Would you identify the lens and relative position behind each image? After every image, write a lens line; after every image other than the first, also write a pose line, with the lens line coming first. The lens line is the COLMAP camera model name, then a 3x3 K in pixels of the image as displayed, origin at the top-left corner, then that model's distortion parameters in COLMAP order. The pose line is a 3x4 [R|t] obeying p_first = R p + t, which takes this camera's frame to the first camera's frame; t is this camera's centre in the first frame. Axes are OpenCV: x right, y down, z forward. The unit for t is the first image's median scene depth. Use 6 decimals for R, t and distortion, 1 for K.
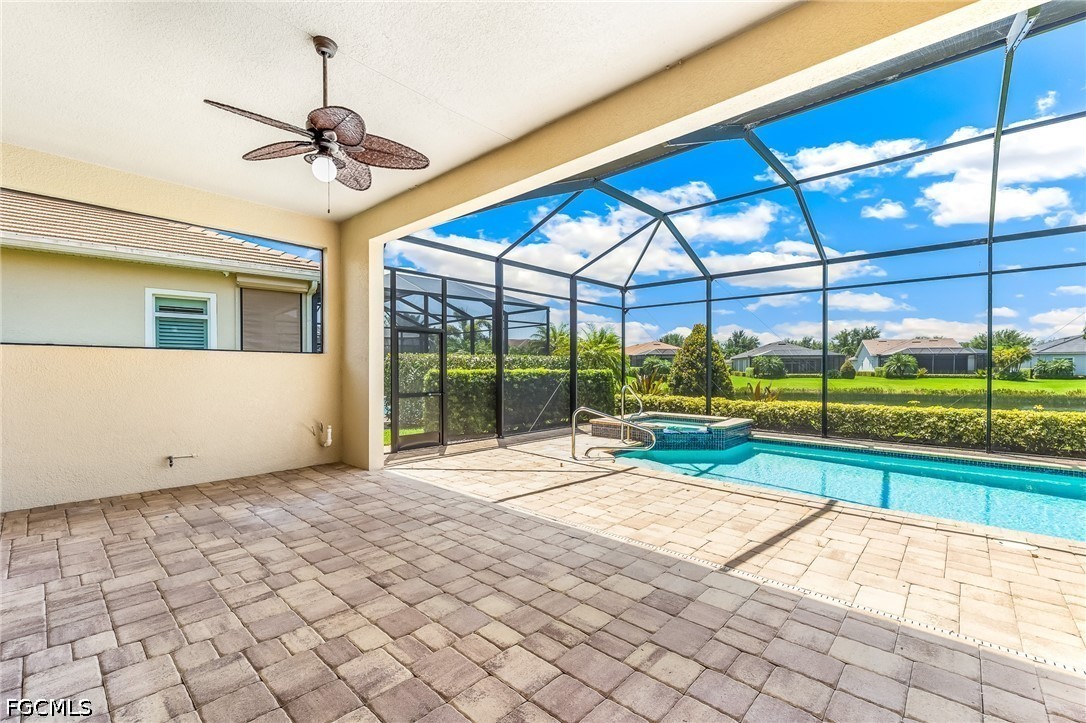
lens RADIAL K [[468.8, 0, 548.2], [0, 468.8, 364.8], [0, 0, 1]] dist [-0.000601, -0.000144]
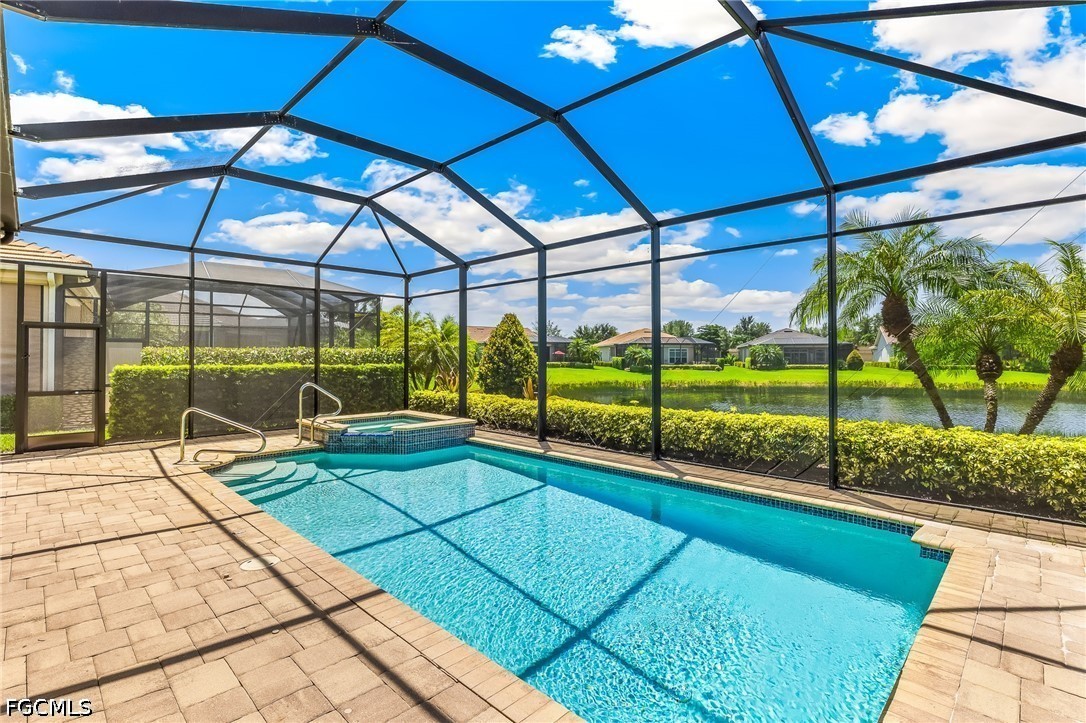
lens RADIAL K [[515.9, 0, 540.0], [0, 515.9, 345.8], [0, 0, 1]] dist [-0.001829, -0.000301]
pose [[0.998816, -0.002097, -0.048599, 0.478346], [0.001319, 0.999871, -0.016023, -0.009321], [0.048626, 0.015940, 0.998690, 0.001109]]
